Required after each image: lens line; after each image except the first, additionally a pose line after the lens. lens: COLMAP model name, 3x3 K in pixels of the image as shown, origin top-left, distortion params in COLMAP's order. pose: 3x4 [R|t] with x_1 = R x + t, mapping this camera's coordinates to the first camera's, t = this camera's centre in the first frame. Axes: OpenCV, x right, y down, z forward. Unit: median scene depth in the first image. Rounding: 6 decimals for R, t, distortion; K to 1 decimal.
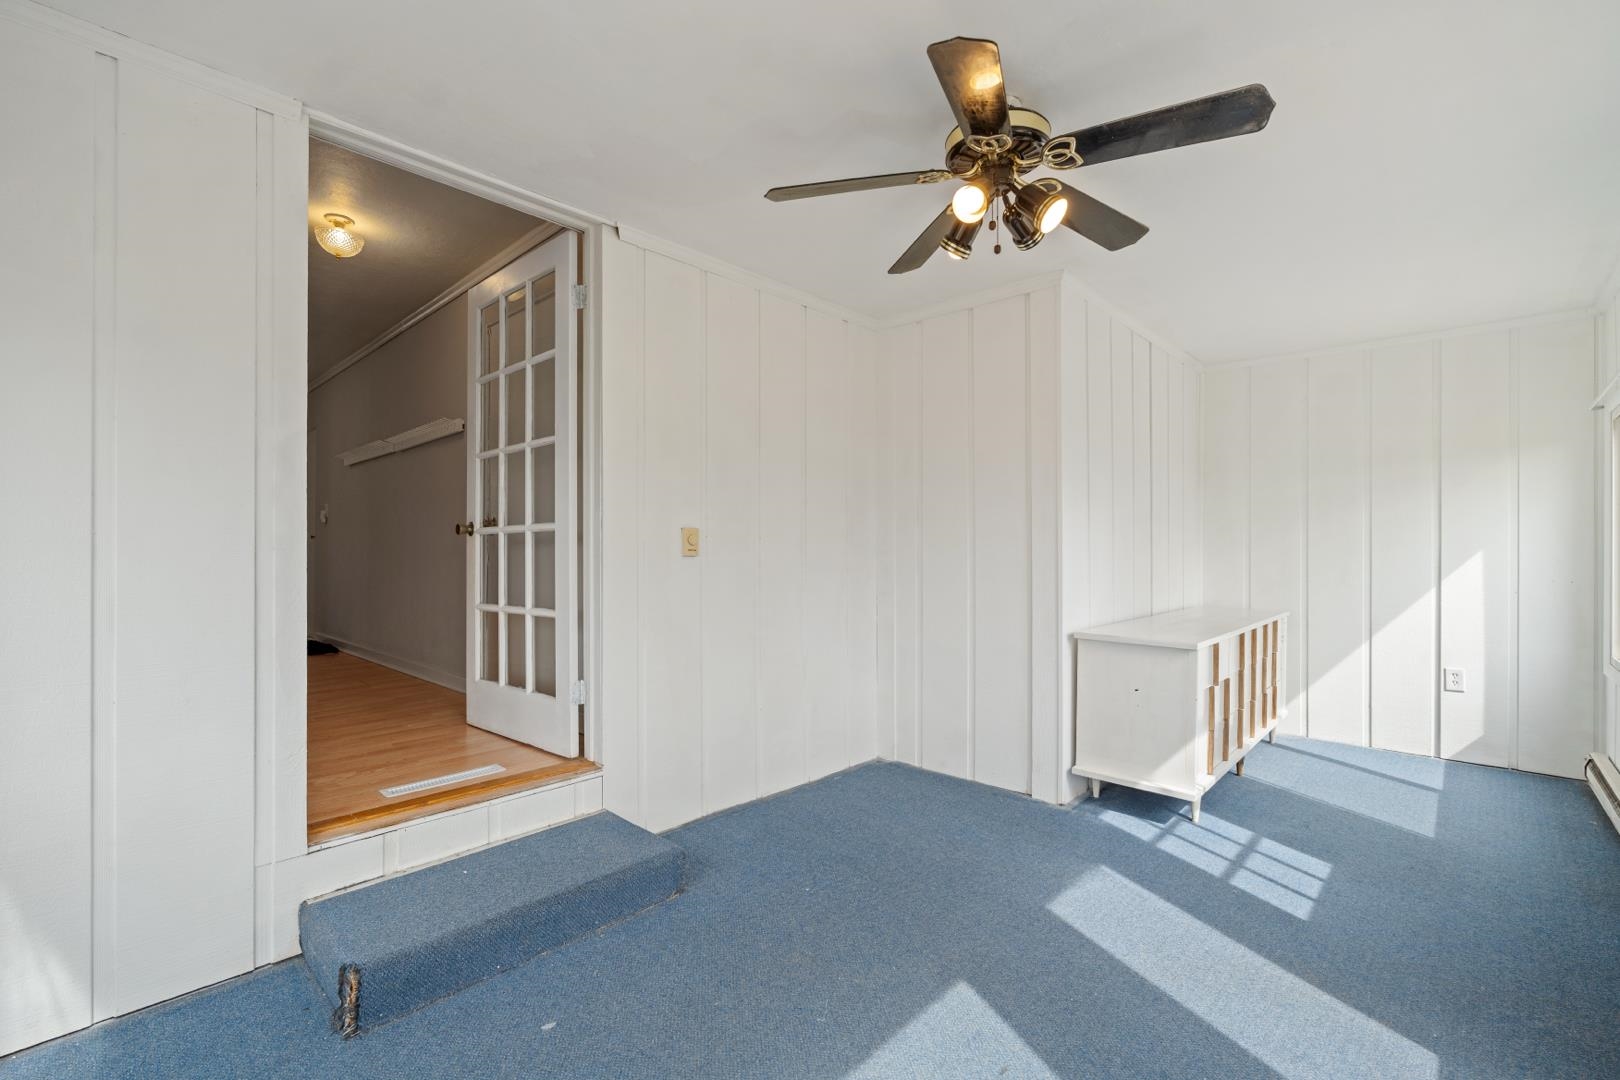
lens RADIAL K [[712.8, 0, 802.3], [0, 712.8, 546.6], [0, 0, 1]] dist [0.003163, 0.000226]
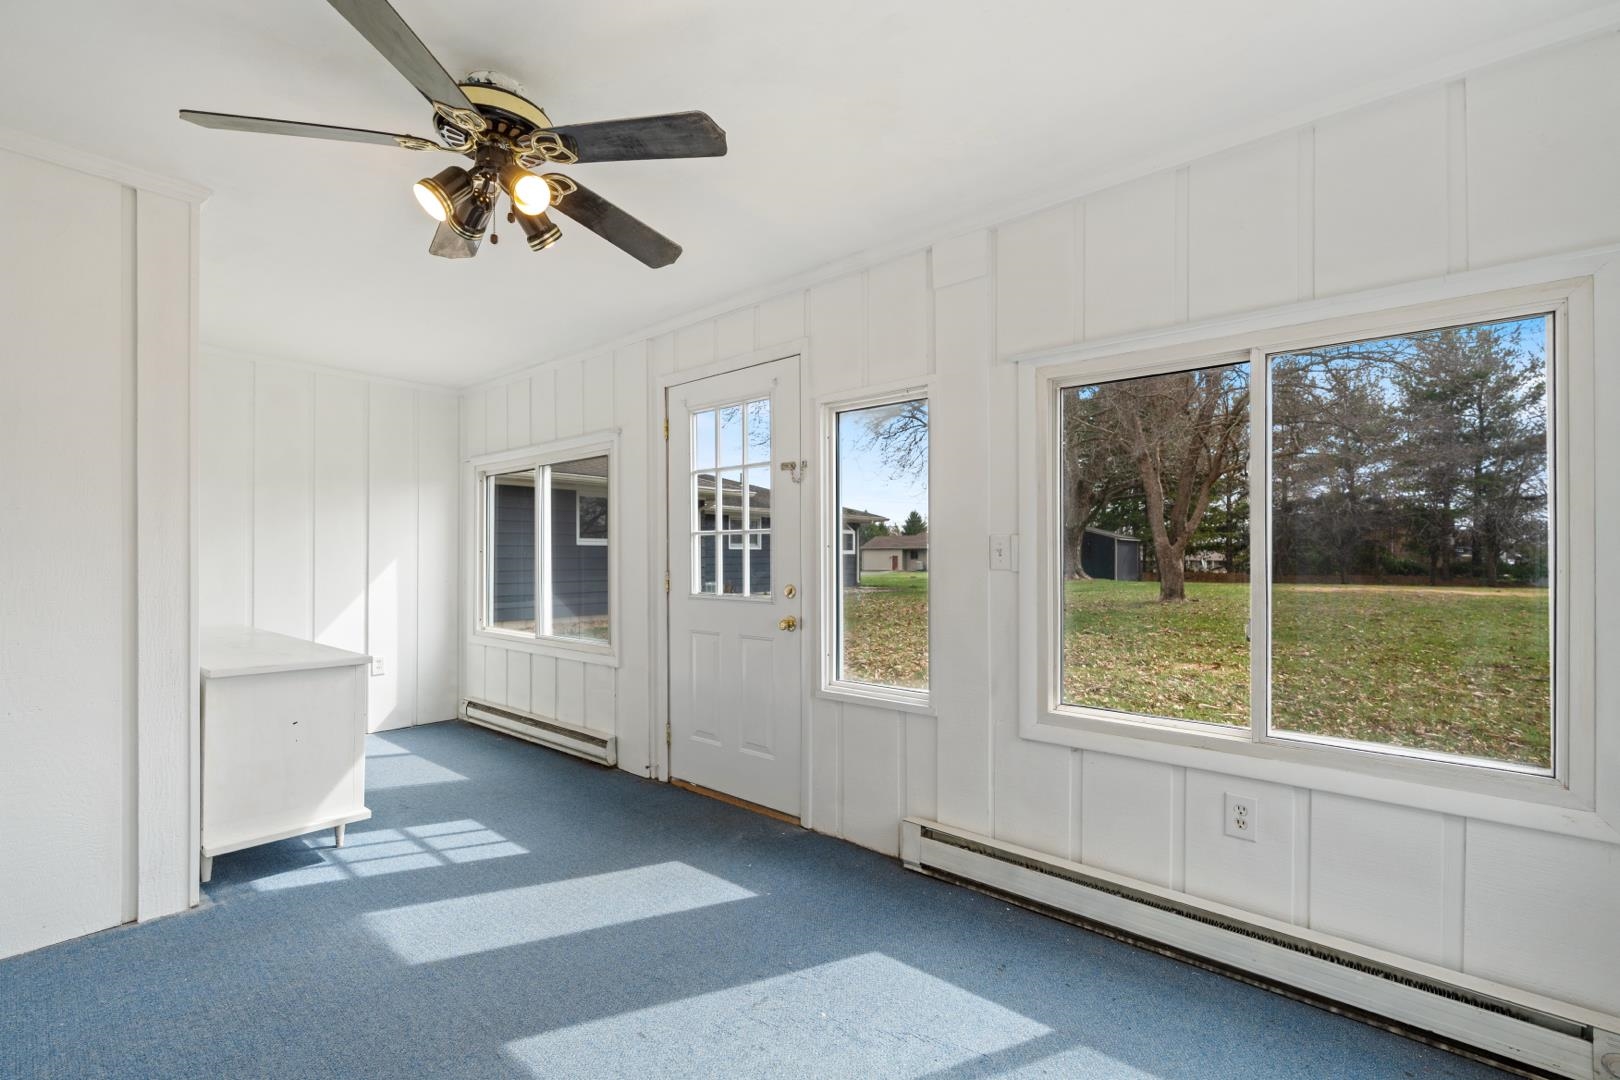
lens RADIAL K [[712.8, 0, 821.9], [0, 712.8, 546.1], [0, 0, 1]] dist [0.003163, 0.000226]
pose [[-0.056602, 0.010271, 0.998344, -0.469110], [-0.000810, 0.999946, -0.010333, -0.007168], [-0.998397, -0.001393, -0.056590, 0.432469]]
